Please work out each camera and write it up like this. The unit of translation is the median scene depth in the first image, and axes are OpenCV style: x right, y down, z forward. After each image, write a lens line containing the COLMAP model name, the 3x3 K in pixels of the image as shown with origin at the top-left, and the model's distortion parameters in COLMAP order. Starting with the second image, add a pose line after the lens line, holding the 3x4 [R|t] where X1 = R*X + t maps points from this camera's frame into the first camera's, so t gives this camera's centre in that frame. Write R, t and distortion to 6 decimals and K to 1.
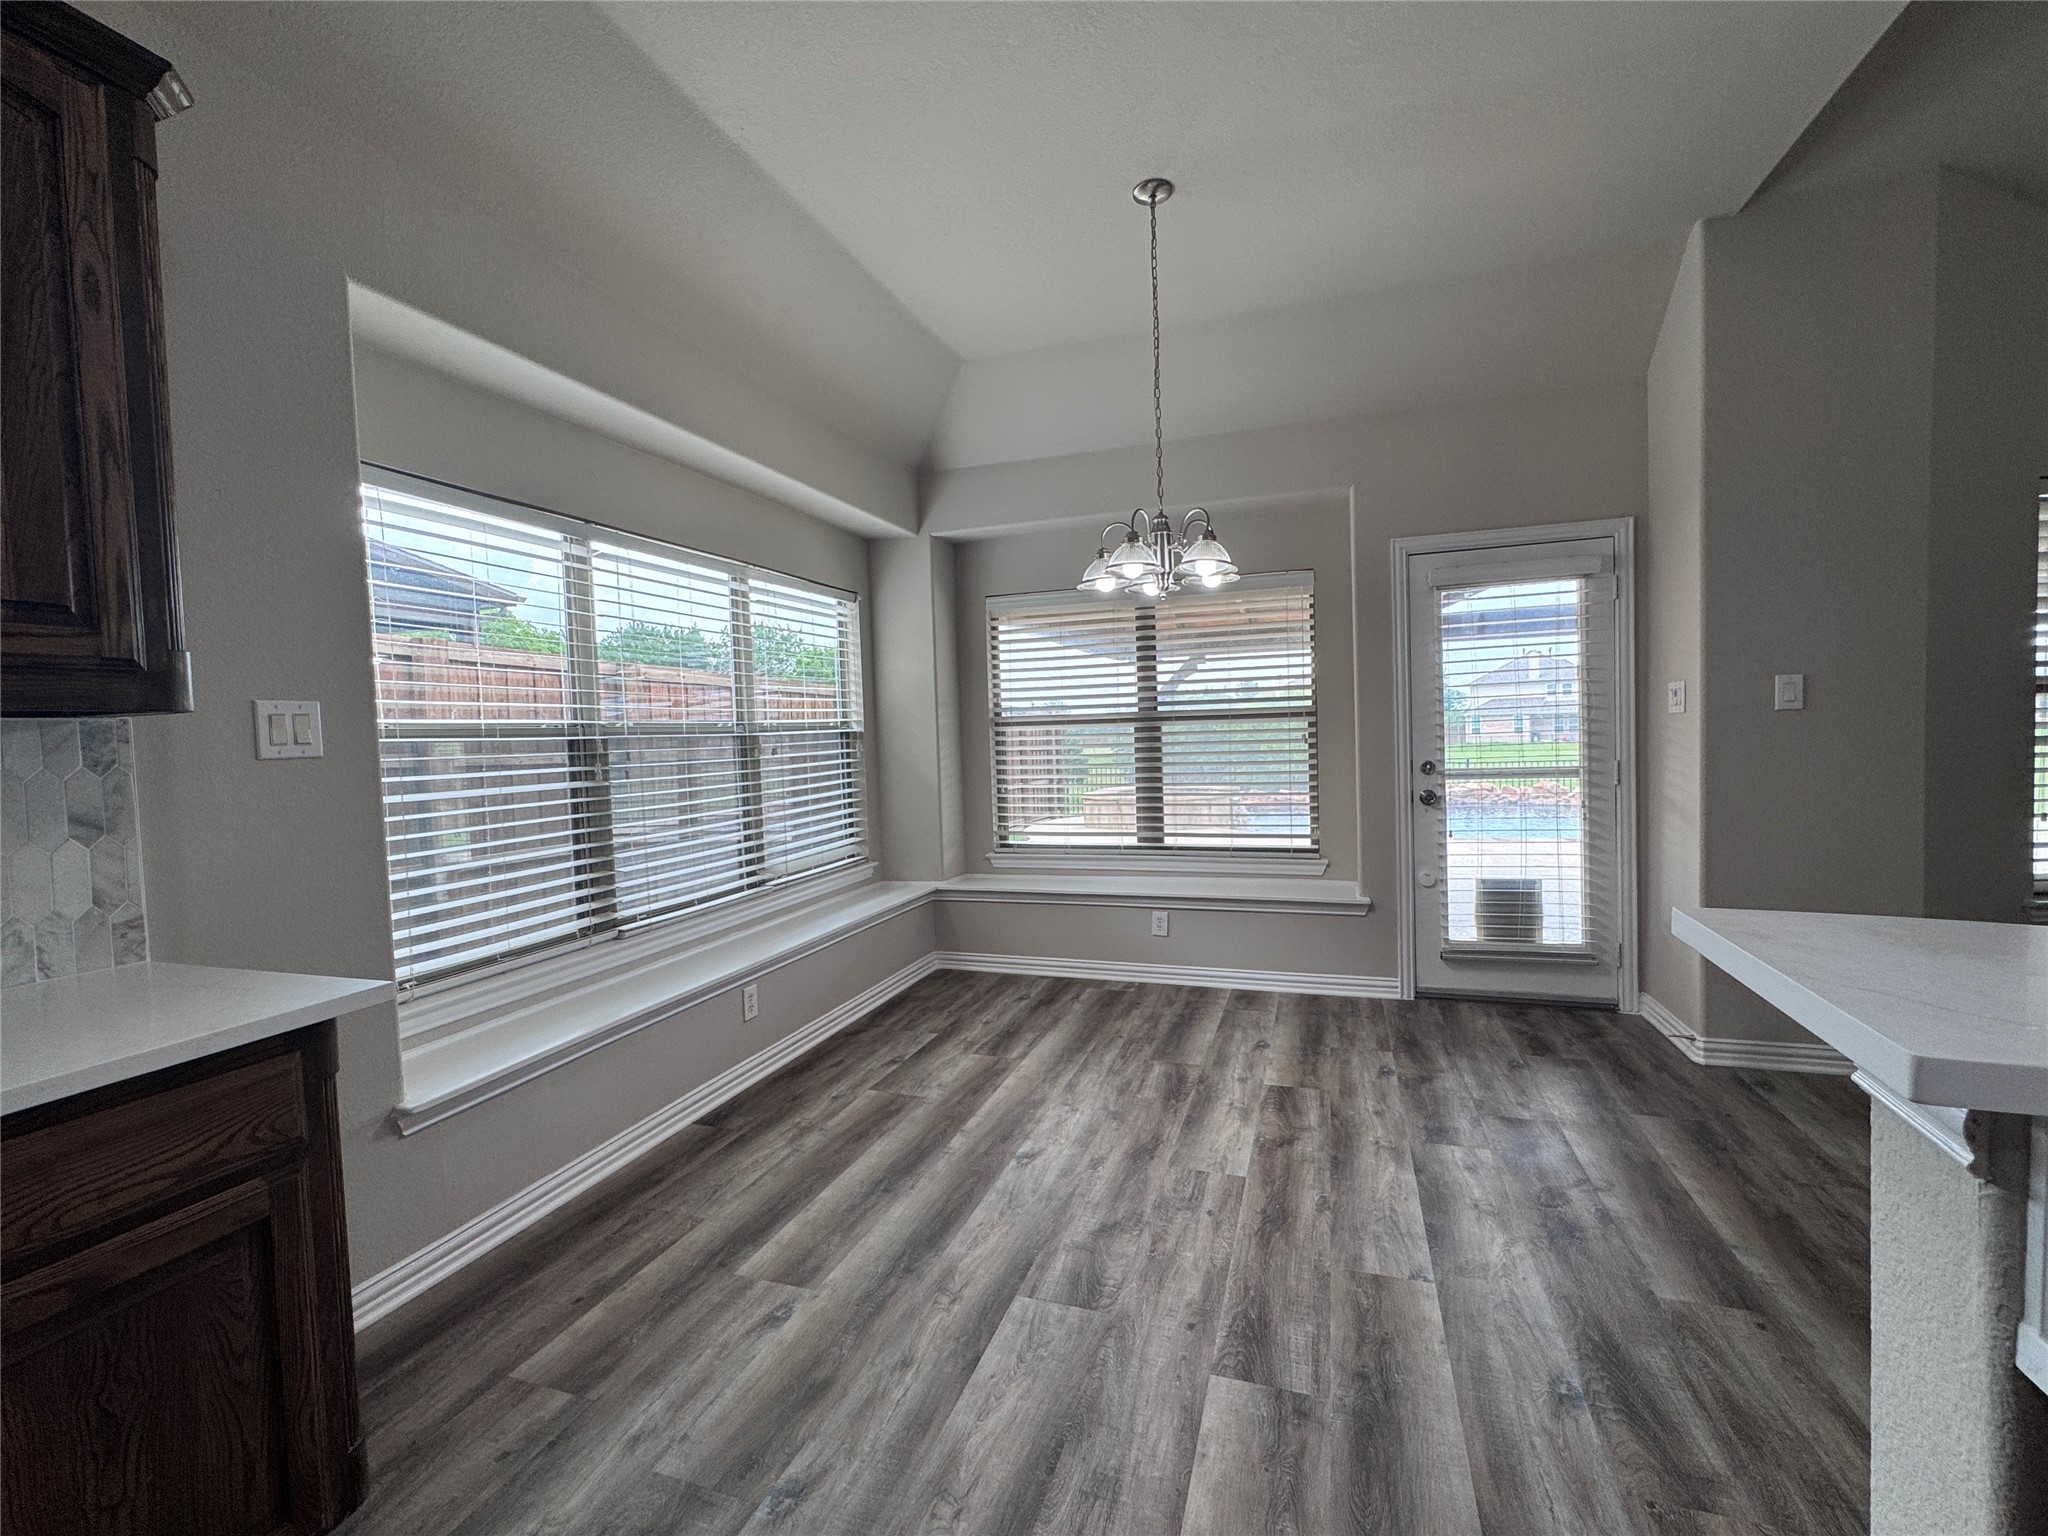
lens RADIAL K [[892.3, 0, 1023.1], [0, 892.3, 768.9], [0, 0, 1]] dist [-0.004148, 0.000871]
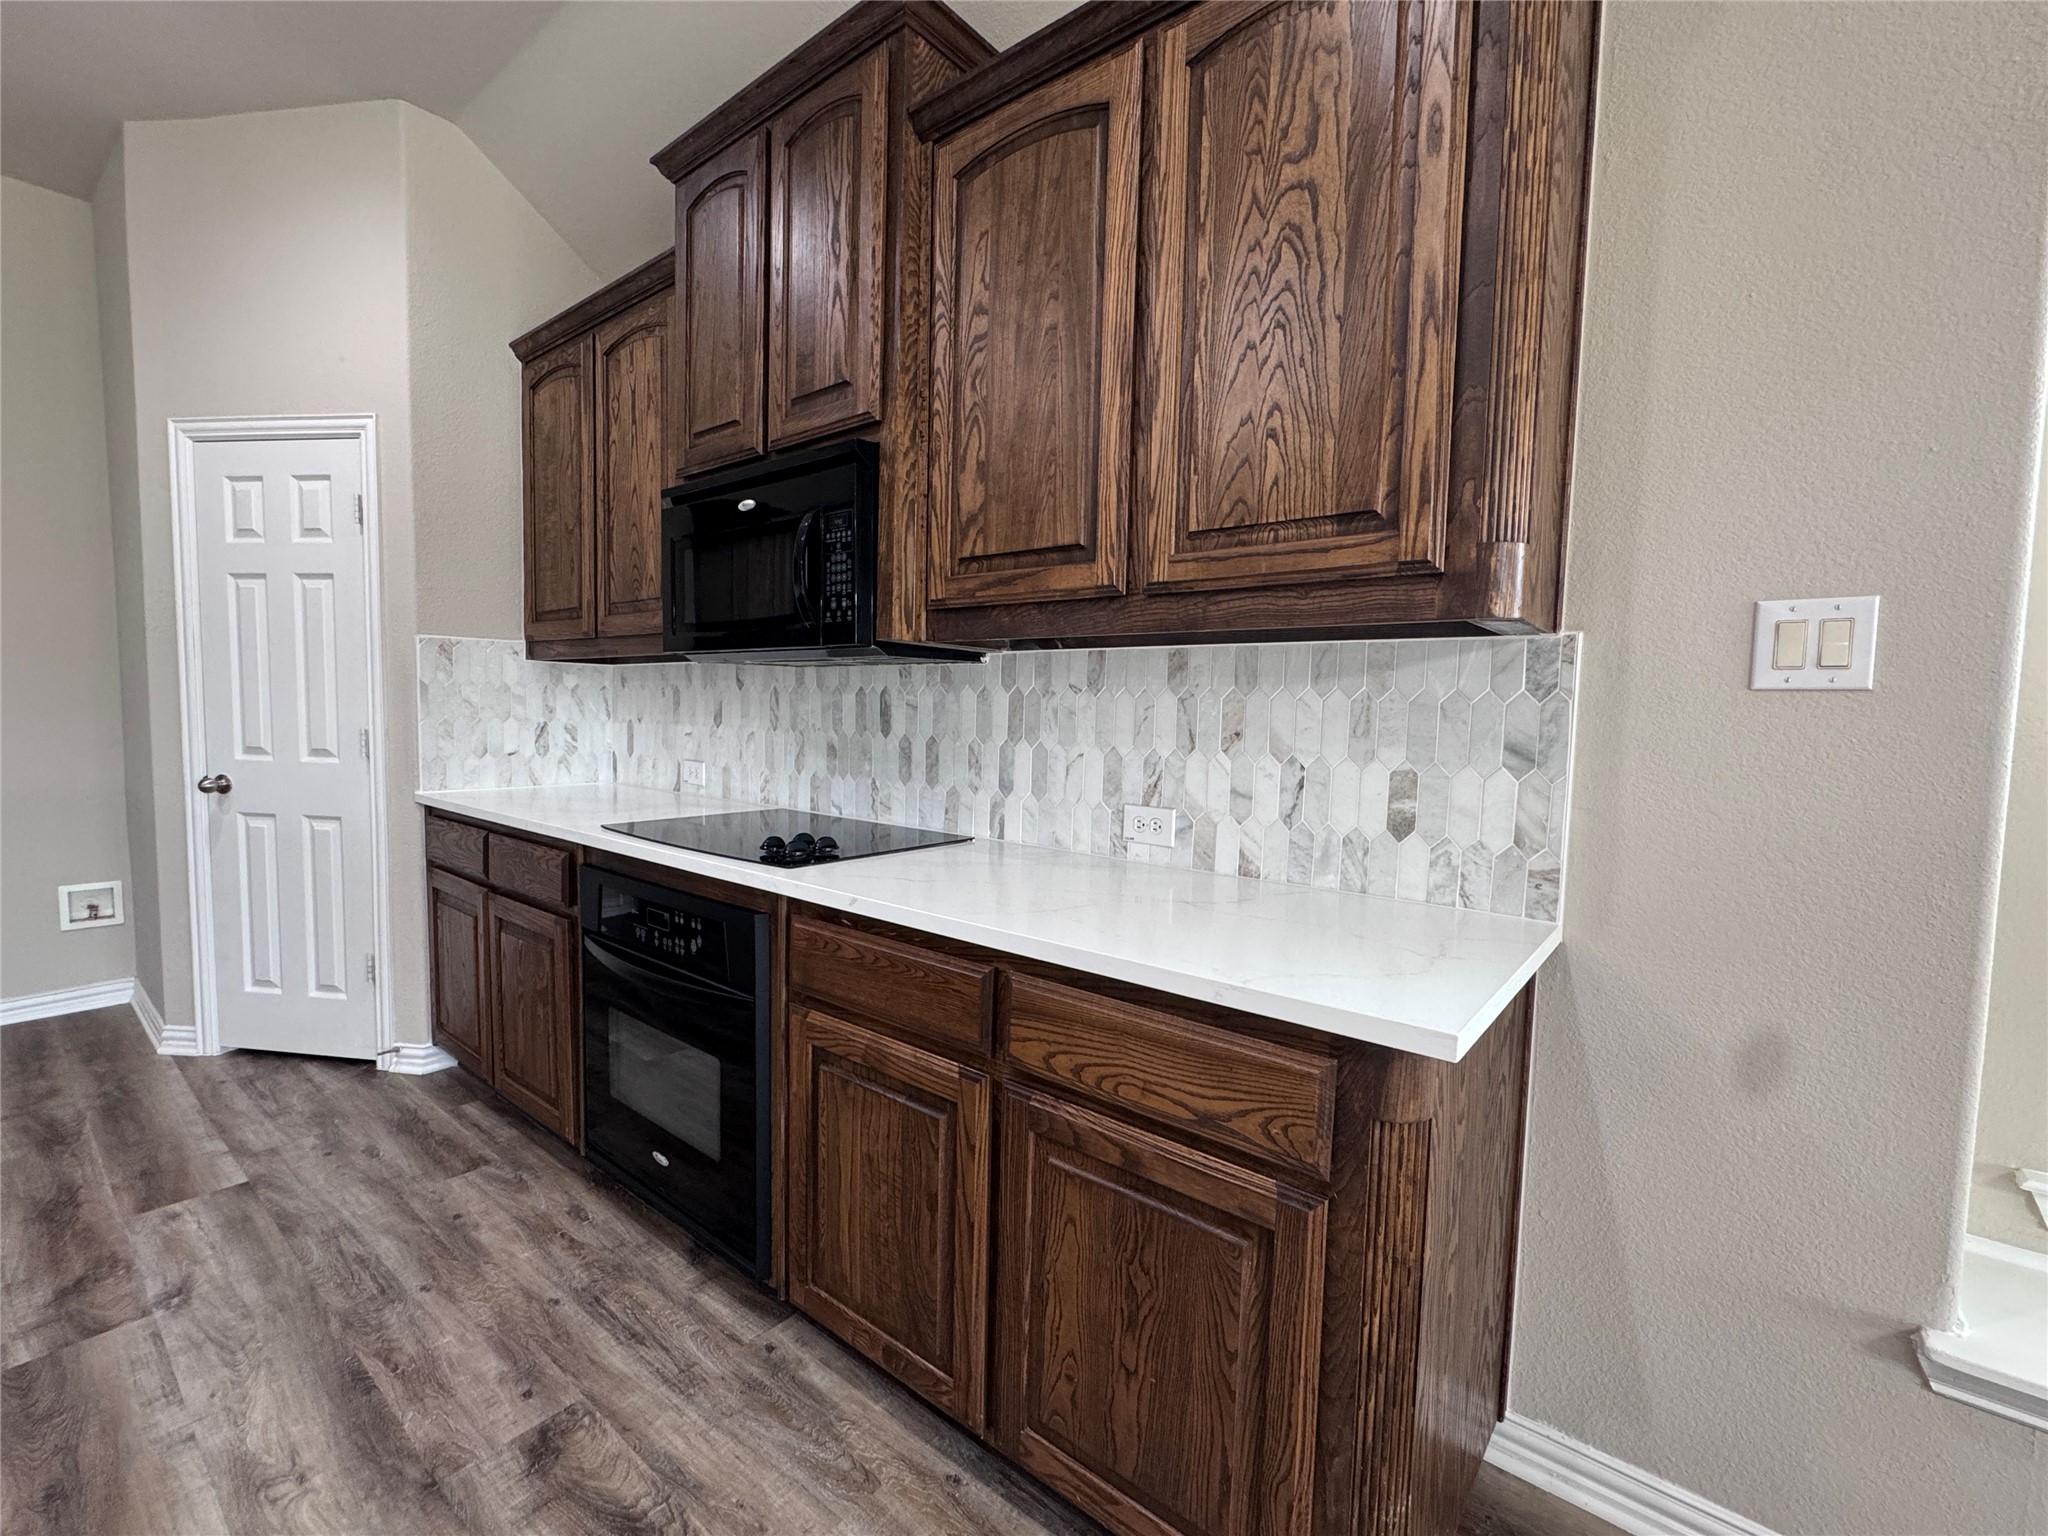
lens RADIAL K [[892.3, 0, 1024.2], [0, 892.3, 770.5], [0, 0, 1]] dist [-0.004148, 0.000871]
pose [[-0.348964, 0.092817, -0.932528, -0.016283], [-0.047855, 0.992020, 0.116647, -0.001123], [0.935913, 0.085332, -0.341738, 0.385781]]
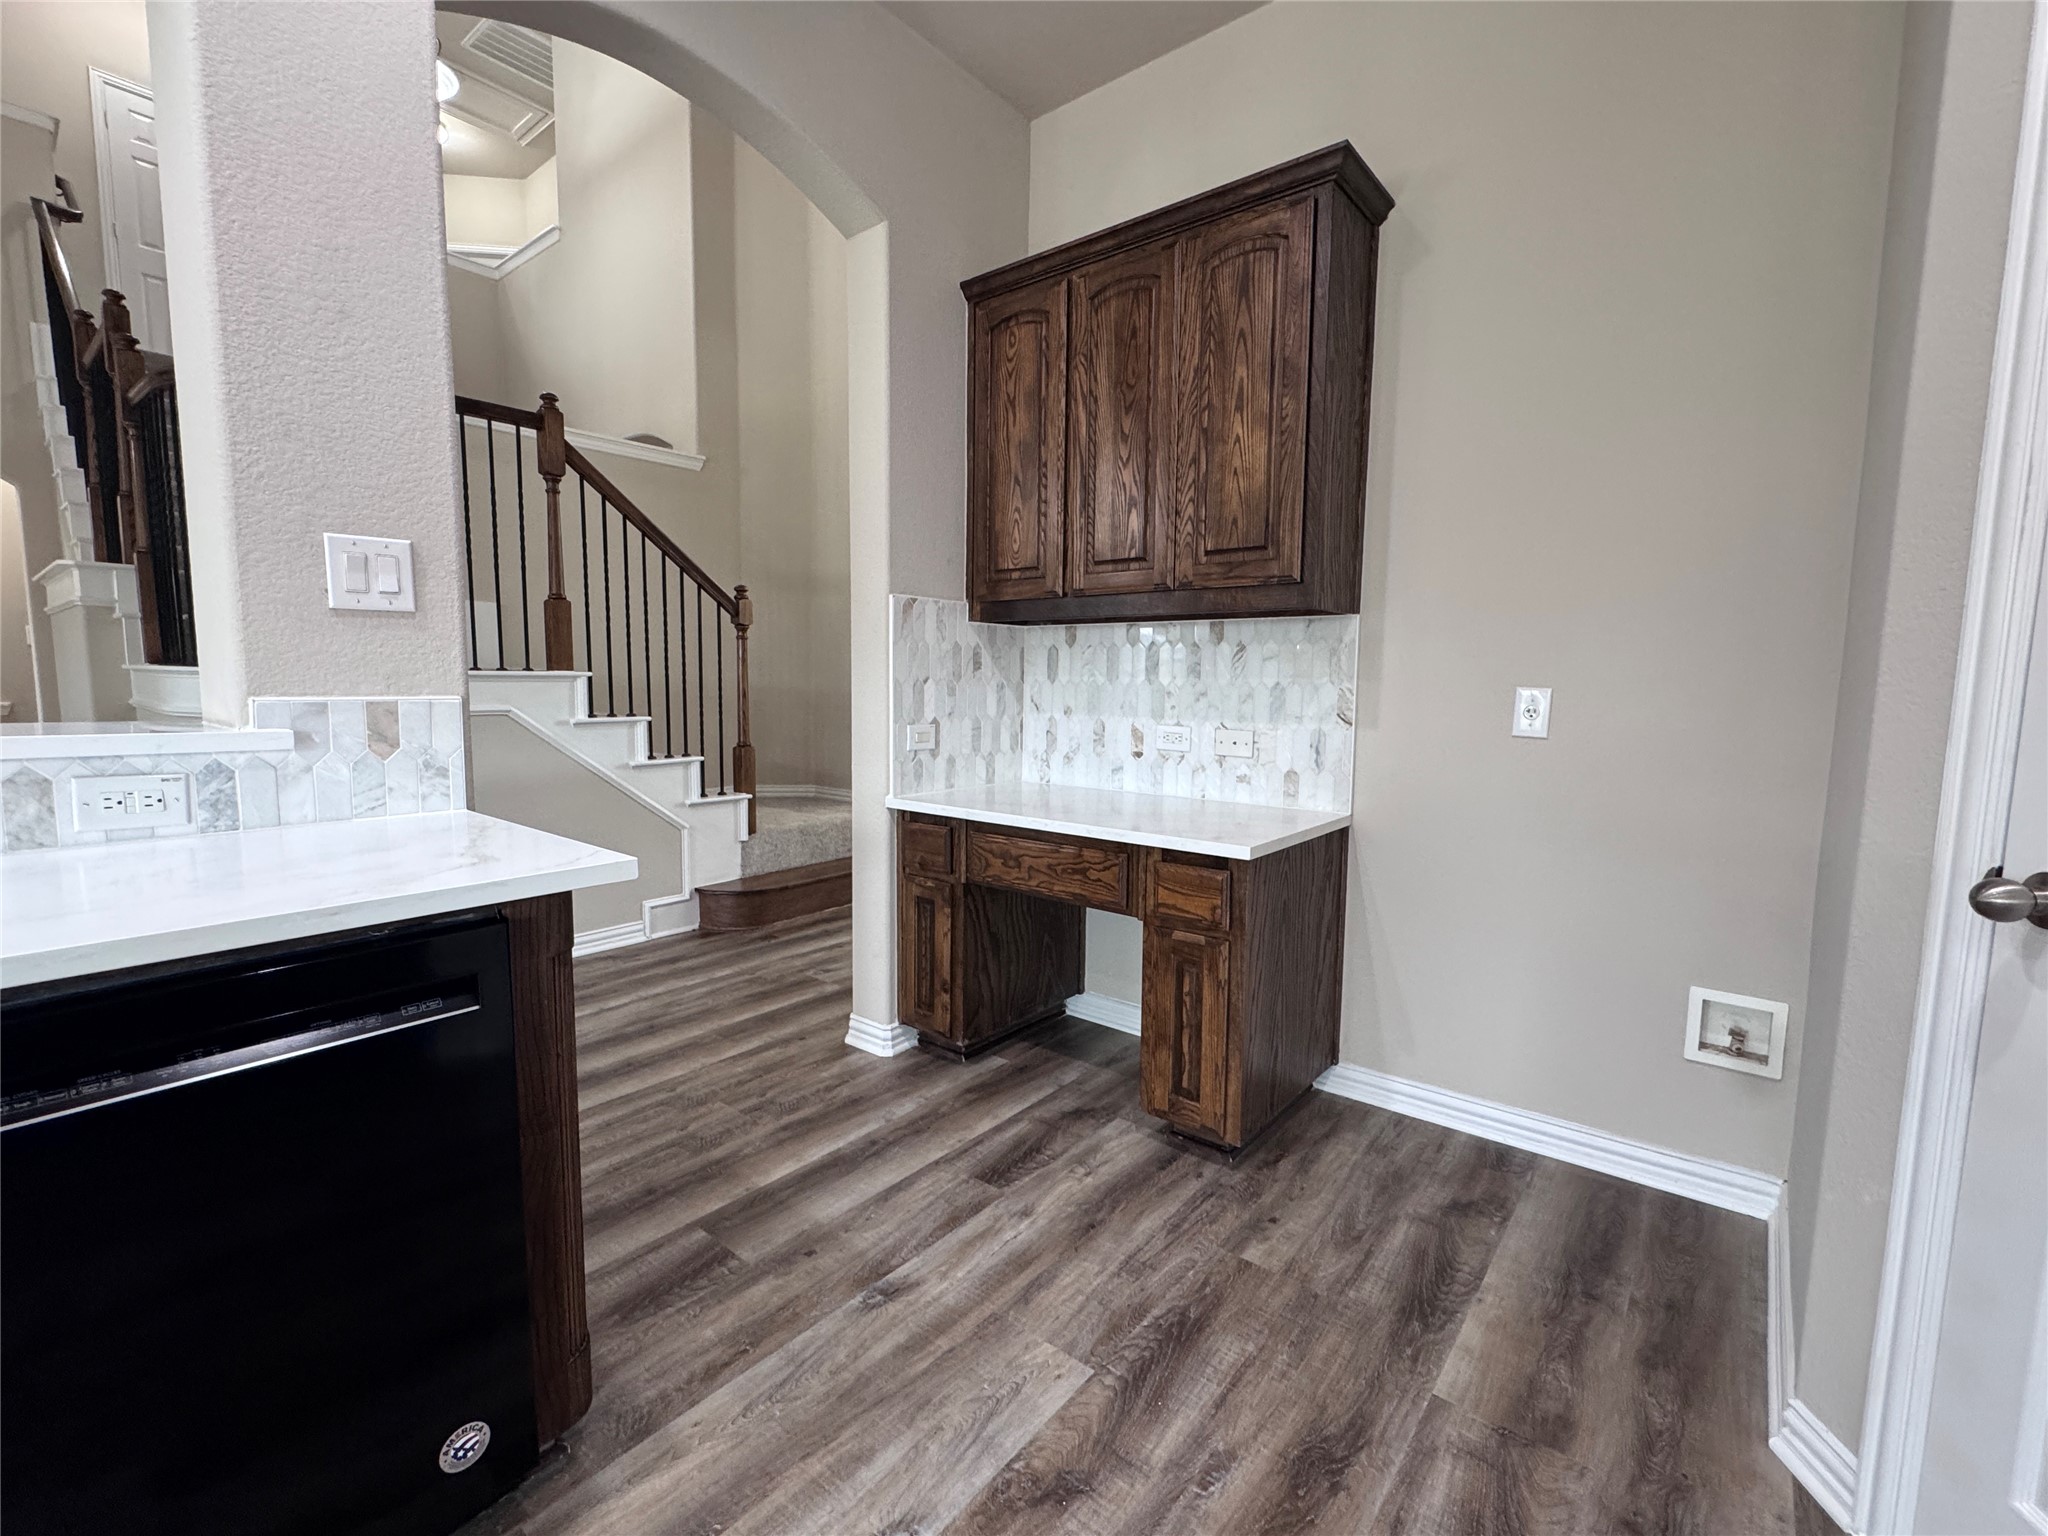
lens RADIAL K [[892.3, 0, 1019.2], [0, 892.3, 772.7], [0, 0, 1]] dist [-0.004148, 0.000871]
pose [[-0.937511, -0.017896, 0.347495, -0.330388], [0.030587, 0.990572, 0.133536, 0.058436], [-0.346609, 0.135820, -0.928125, -0.249151]]
